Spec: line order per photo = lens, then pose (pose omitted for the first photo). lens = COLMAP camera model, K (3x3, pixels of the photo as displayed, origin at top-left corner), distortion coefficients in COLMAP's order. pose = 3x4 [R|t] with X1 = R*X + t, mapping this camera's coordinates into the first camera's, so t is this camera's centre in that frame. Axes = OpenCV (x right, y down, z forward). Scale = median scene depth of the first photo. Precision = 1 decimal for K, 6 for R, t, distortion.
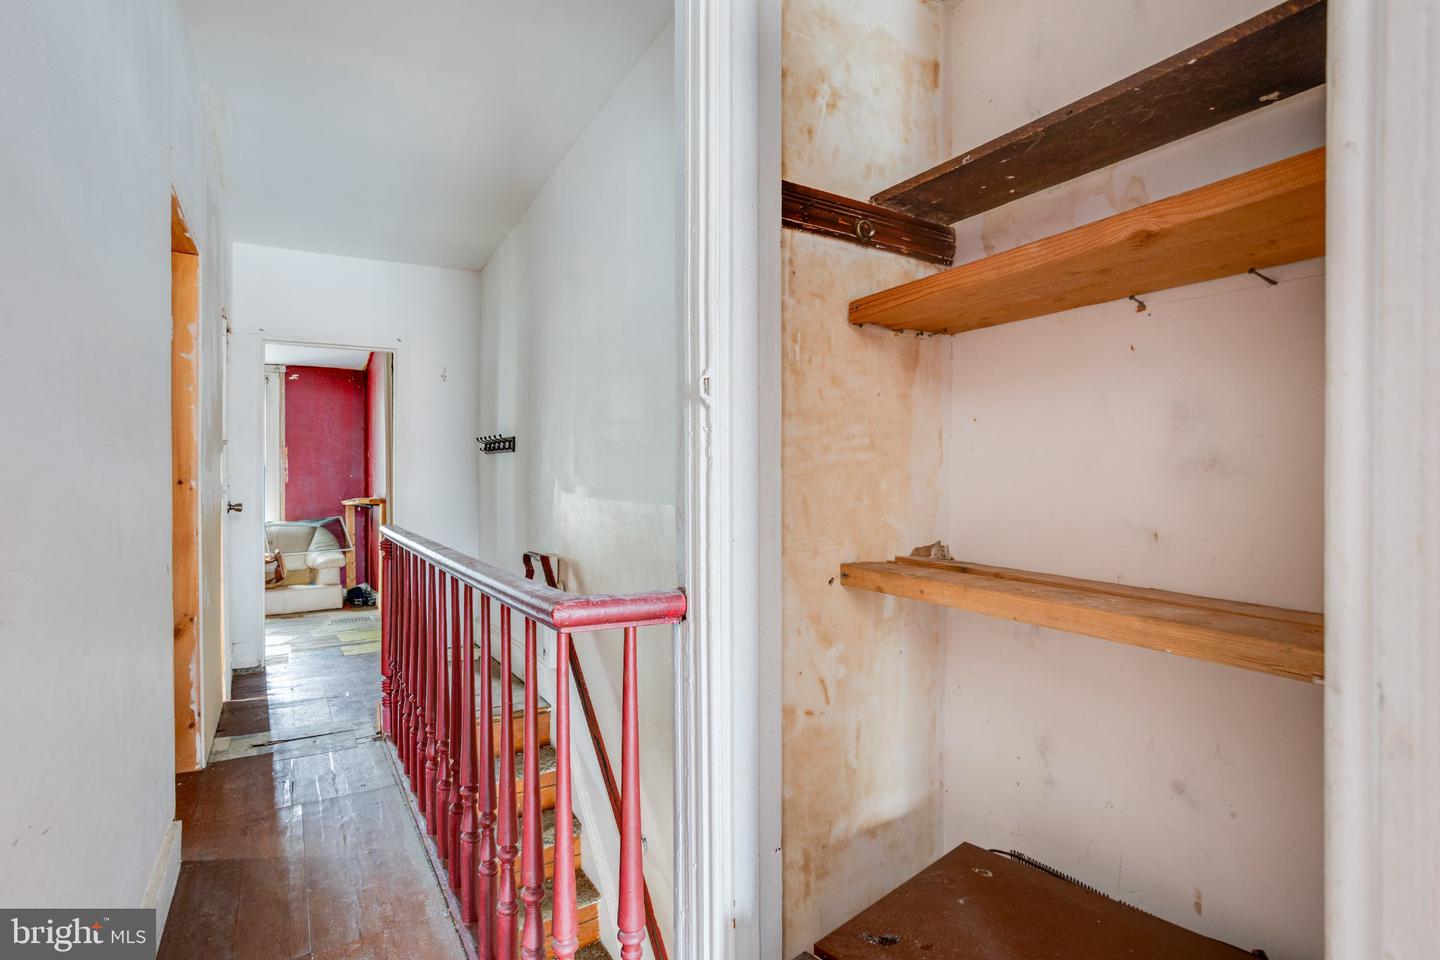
lens RADIAL K [[694.4, 0, 720.0], [0, 694.4, 480.0], [0, 0, 1]] dist [-0.060157, 0.039230]
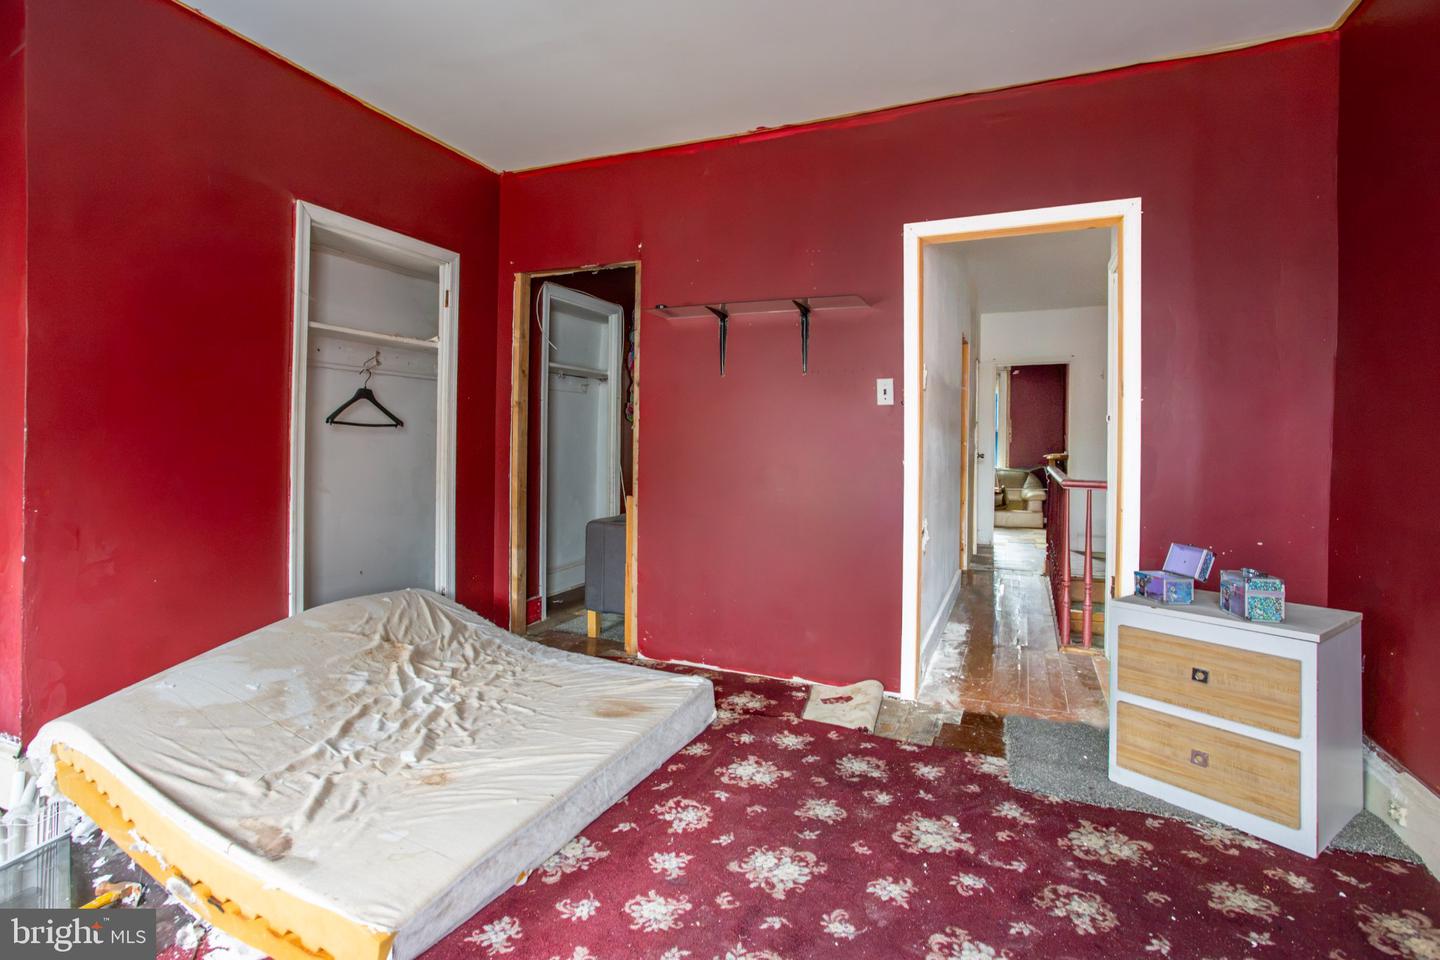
lens RADIAL K [[694.4, 0, 720.0], [0, 694.4, 480.0], [0, 0, 1]] dist [-0.060157, 0.039230]
pose [[0.558162, 0.043948, -0.828568, 0.290951], [0.003126, 0.998478, 0.055066, -0.000018], [0.829726, -0.033326, 0.557175, -0.413858]]
